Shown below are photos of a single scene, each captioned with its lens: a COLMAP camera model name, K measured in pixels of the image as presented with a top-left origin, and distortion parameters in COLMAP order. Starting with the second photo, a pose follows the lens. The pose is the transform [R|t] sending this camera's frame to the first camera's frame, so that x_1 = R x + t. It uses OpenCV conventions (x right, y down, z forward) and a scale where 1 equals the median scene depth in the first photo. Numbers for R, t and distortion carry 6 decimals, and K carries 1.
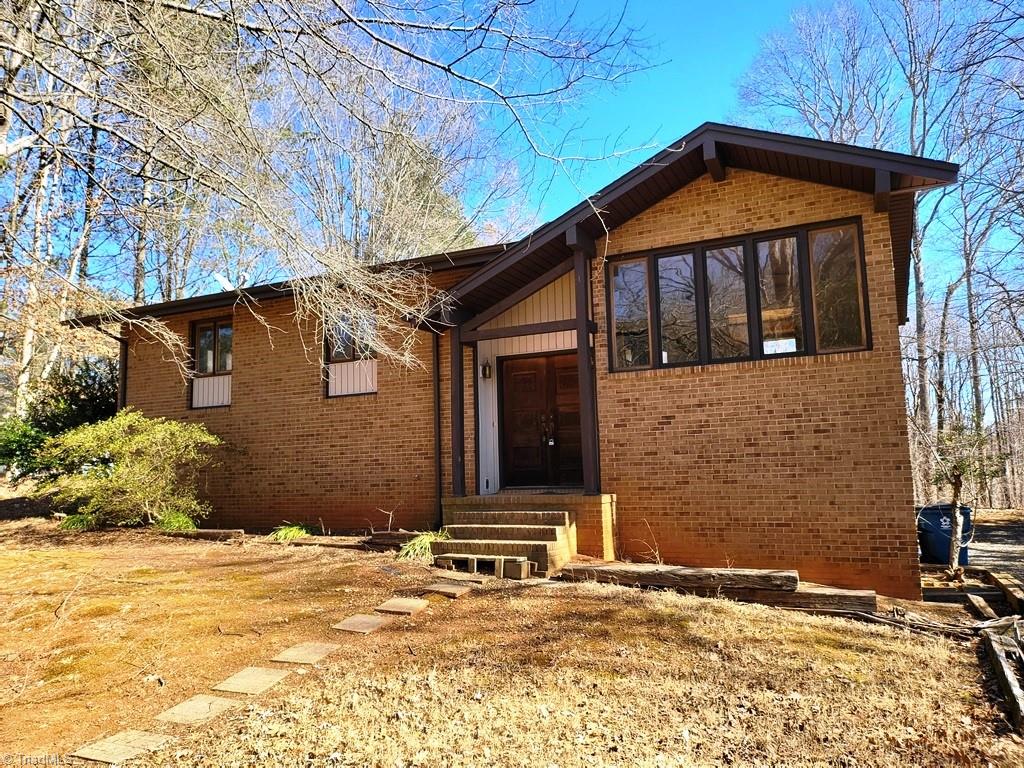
lens RADIAL K [[711.0, 0, 512.2], [0, 711.0, 384.3], [0, 0, 1]] dist [0.032348, -0.002357]
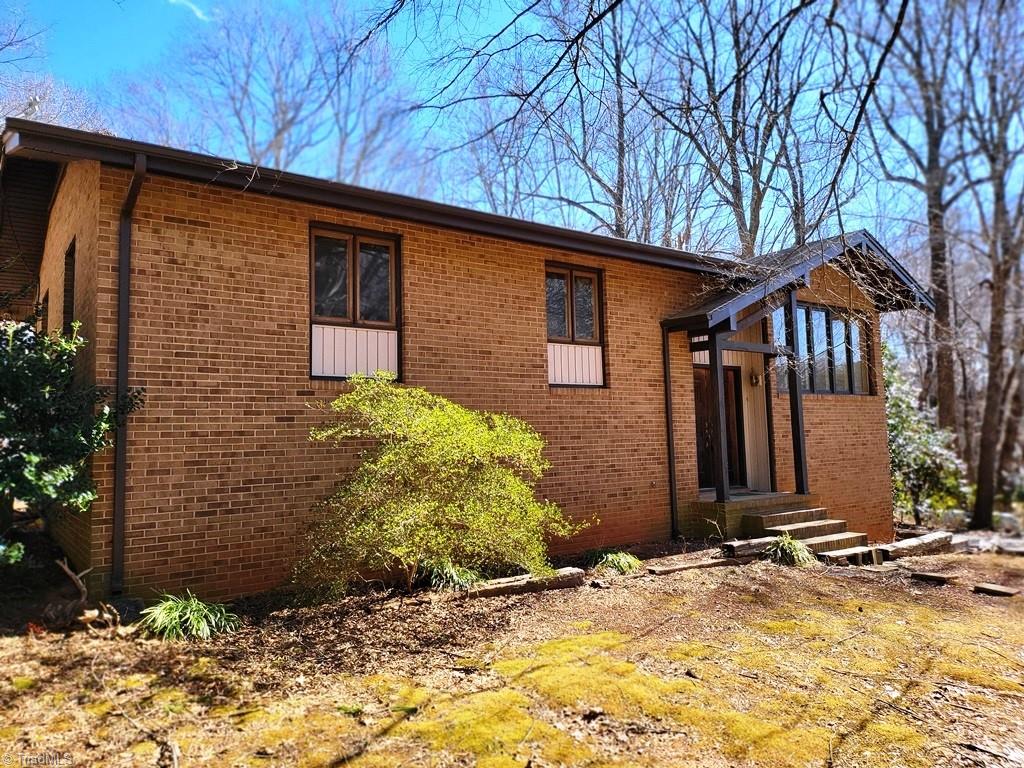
lens RADIAL K [[711.0, 0, 512.3], [0, 711.0, 382.5], [0, 0, 1]] dist [0.032348, -0.002357]
pose [[0.485915, 0.094729, 0.868857, -0.987450], [-0.082811, 0.994627, -0.062128, 0.068966], [-0.870074, -0.041762, 0.491149, 0.680004]]
